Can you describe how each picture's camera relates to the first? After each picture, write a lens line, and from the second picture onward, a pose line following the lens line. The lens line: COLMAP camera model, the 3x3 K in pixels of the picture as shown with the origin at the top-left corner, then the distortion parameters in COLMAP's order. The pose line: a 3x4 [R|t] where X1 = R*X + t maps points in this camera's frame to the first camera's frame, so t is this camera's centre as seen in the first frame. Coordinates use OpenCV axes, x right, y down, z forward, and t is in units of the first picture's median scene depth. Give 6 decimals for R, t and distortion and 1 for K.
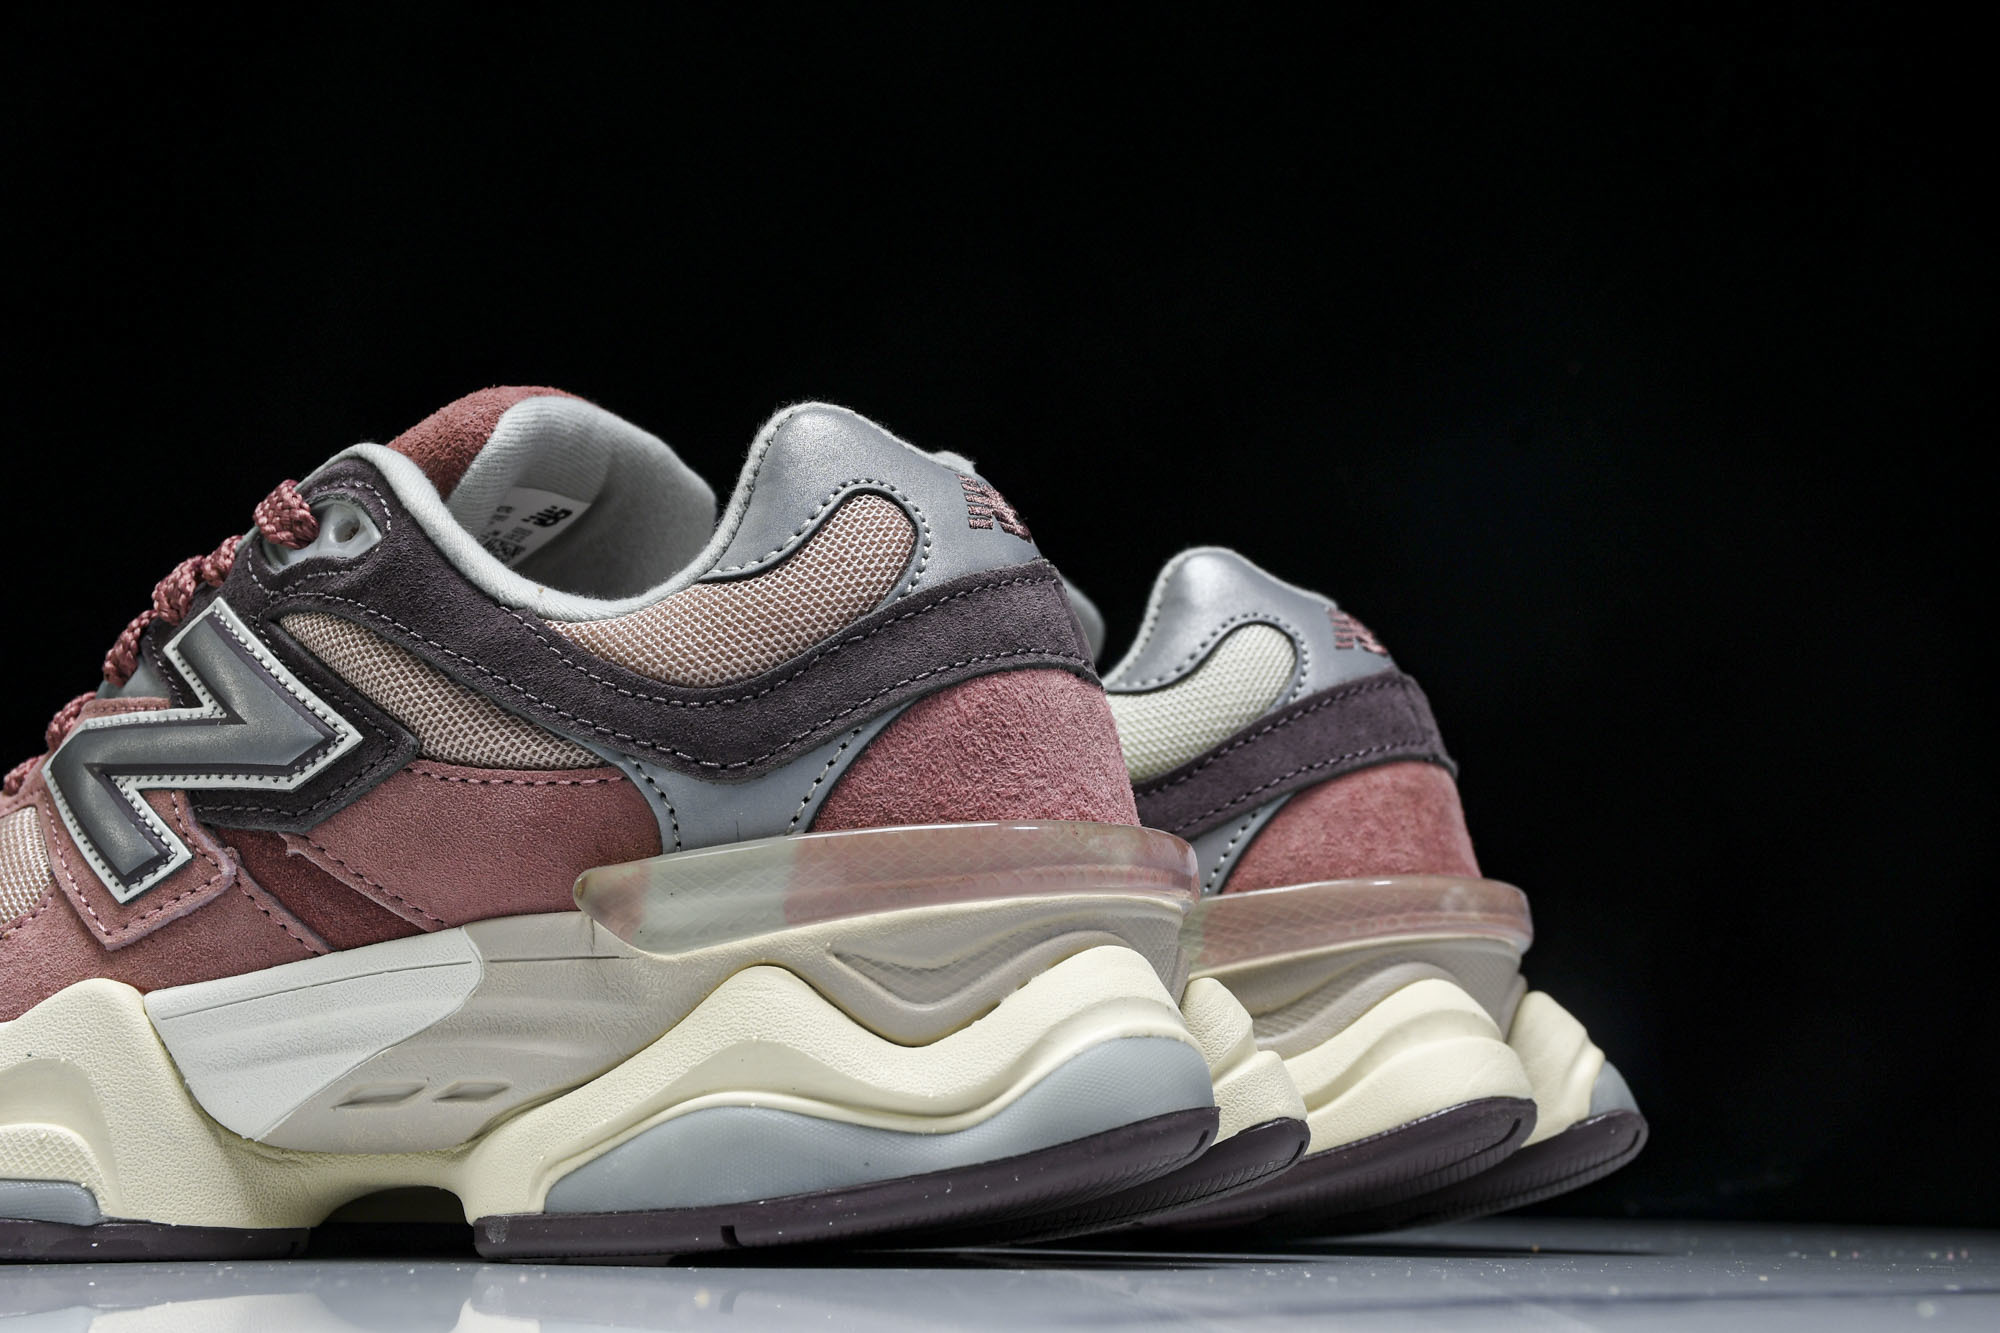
lens RADIAL K [[2843.1, 0, 1014.0], [0, 2843.1, 701.6], [0, 0, 1]] dist [0.132129, 0.000000]
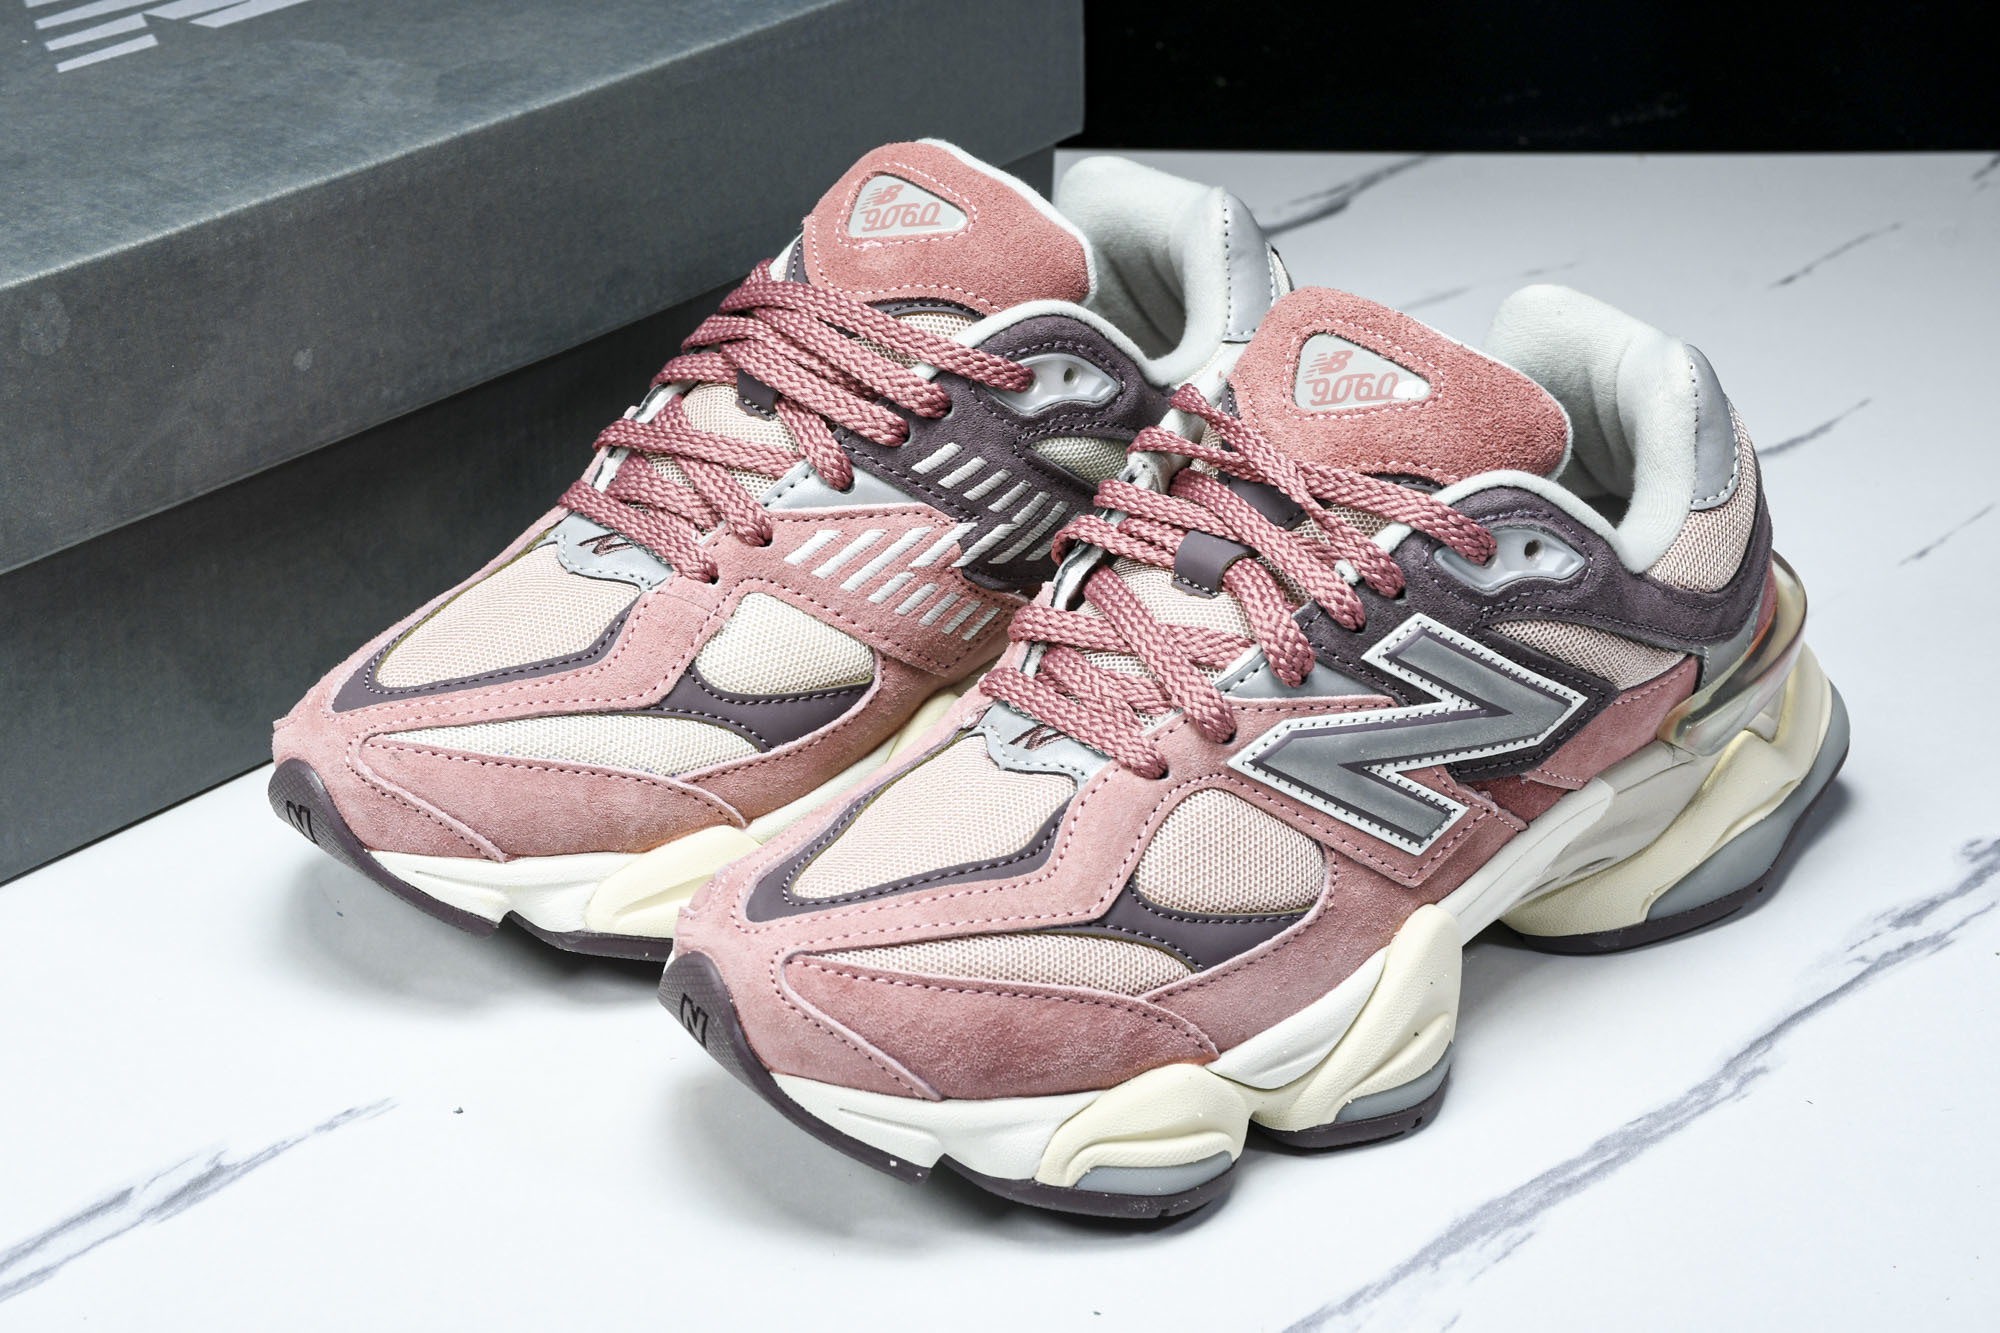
lens RADIAL K [[3960.2, 0, 989.3], [0, 3960.2, 637.8], [0, 0, 1]] dist [0.221670, 0.000000]
pose [[0.422922, -0.432692, 0.796188, -1.887899], [-0.175093, 0.823055, 0.540299, -1.011857], [-0.889089, -0.367911, 0.272326, 0.738415]]
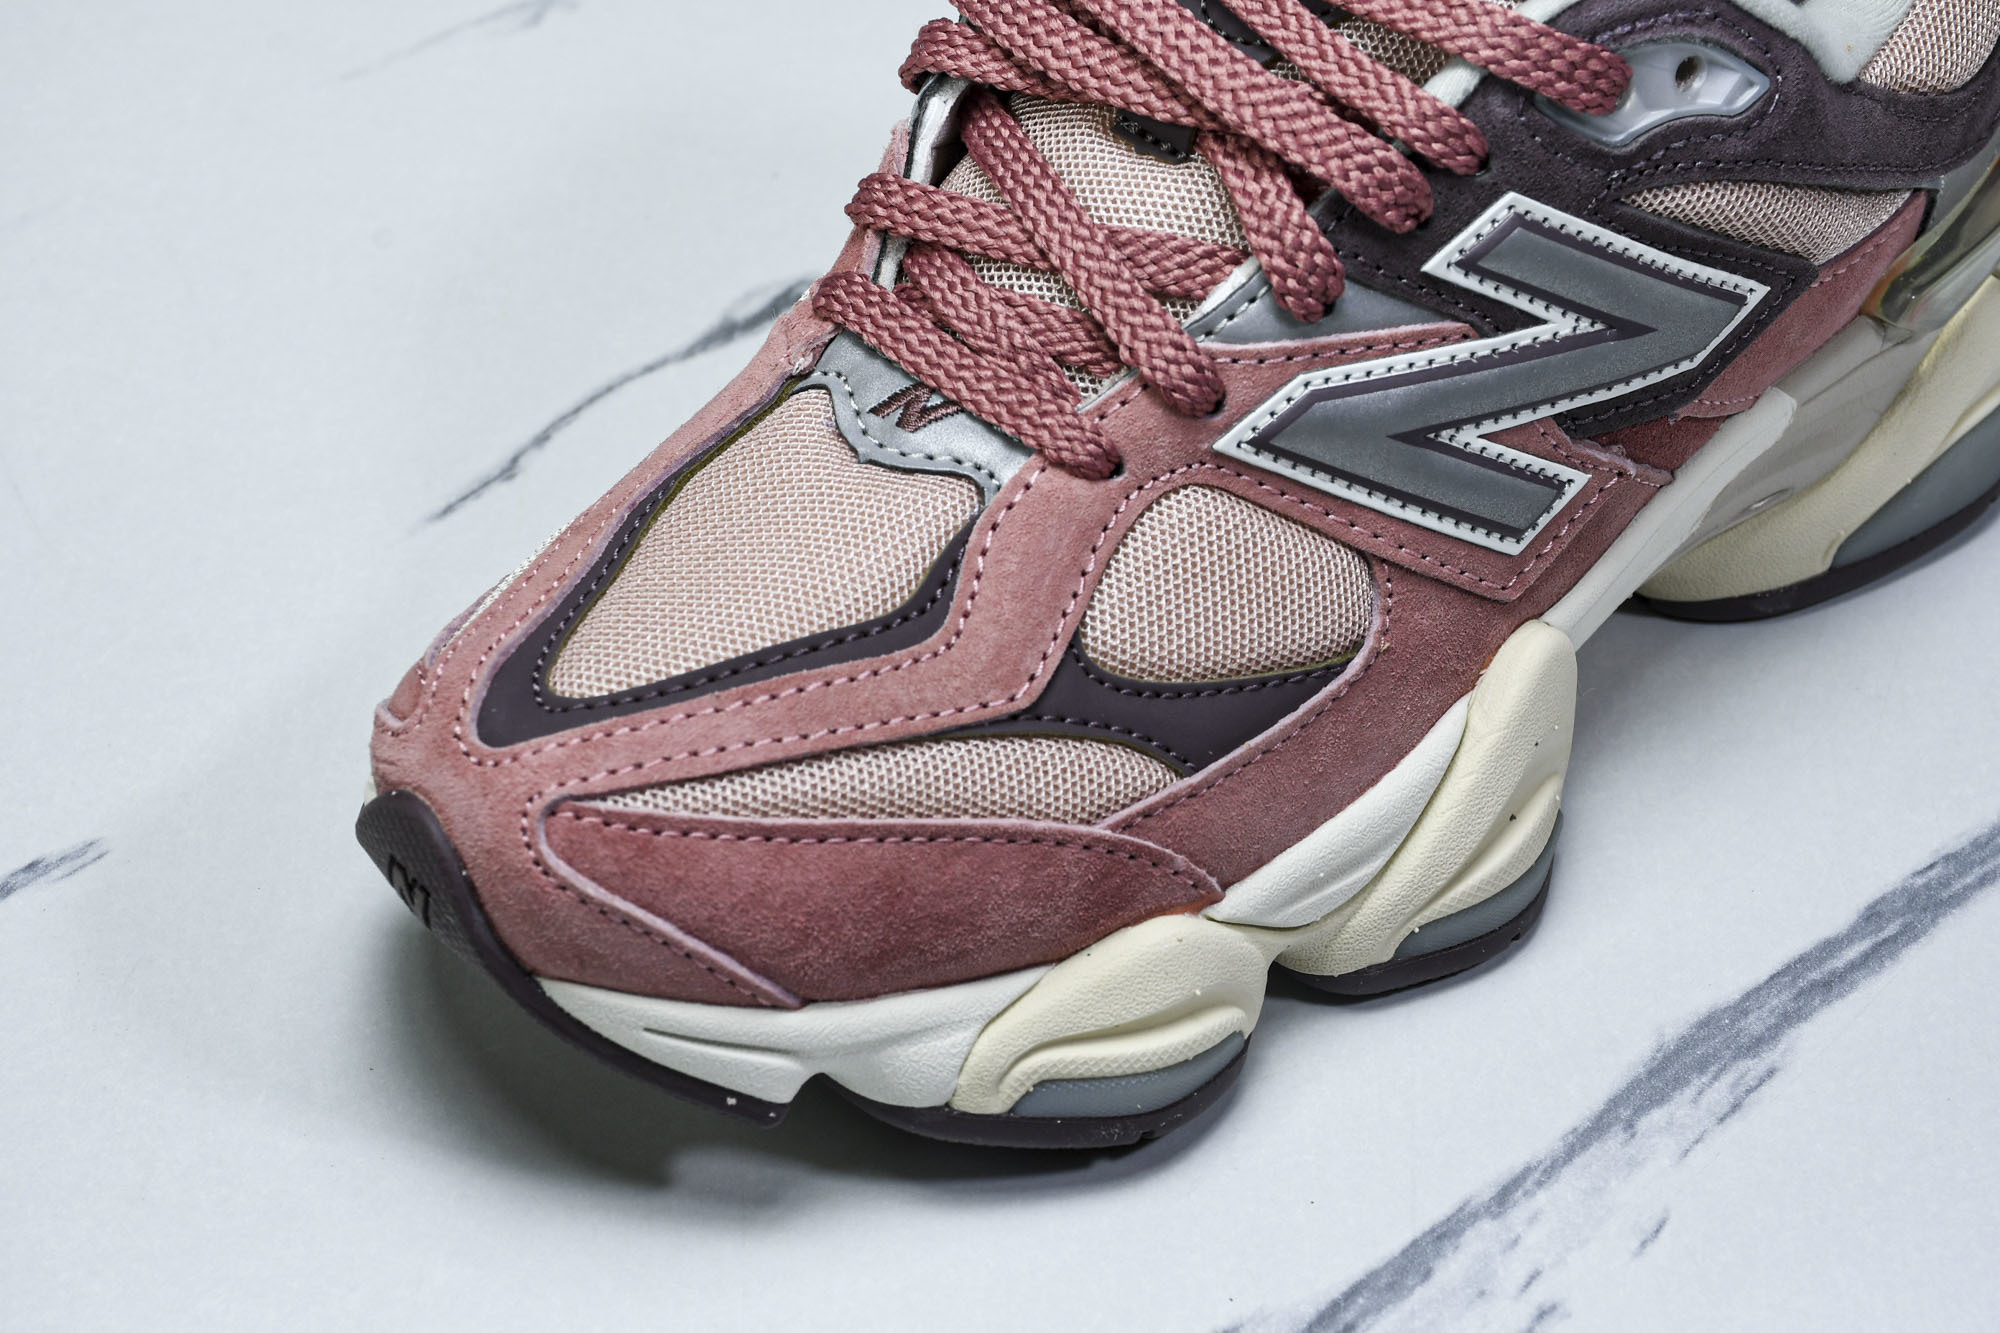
lens RADIAL K [[4534.6, 0, 992.7], [0, 4534.6, 660.5], [0, 0, 1]] dist [0.411446, 0.000000]
pose [[0.386122, -0.596713, 0.703451, -1.414297], [-0.147117, 0.712995, 0.685561, -0.863293], [-0.910641, -0.368200, 0.187516, 0.905497]]
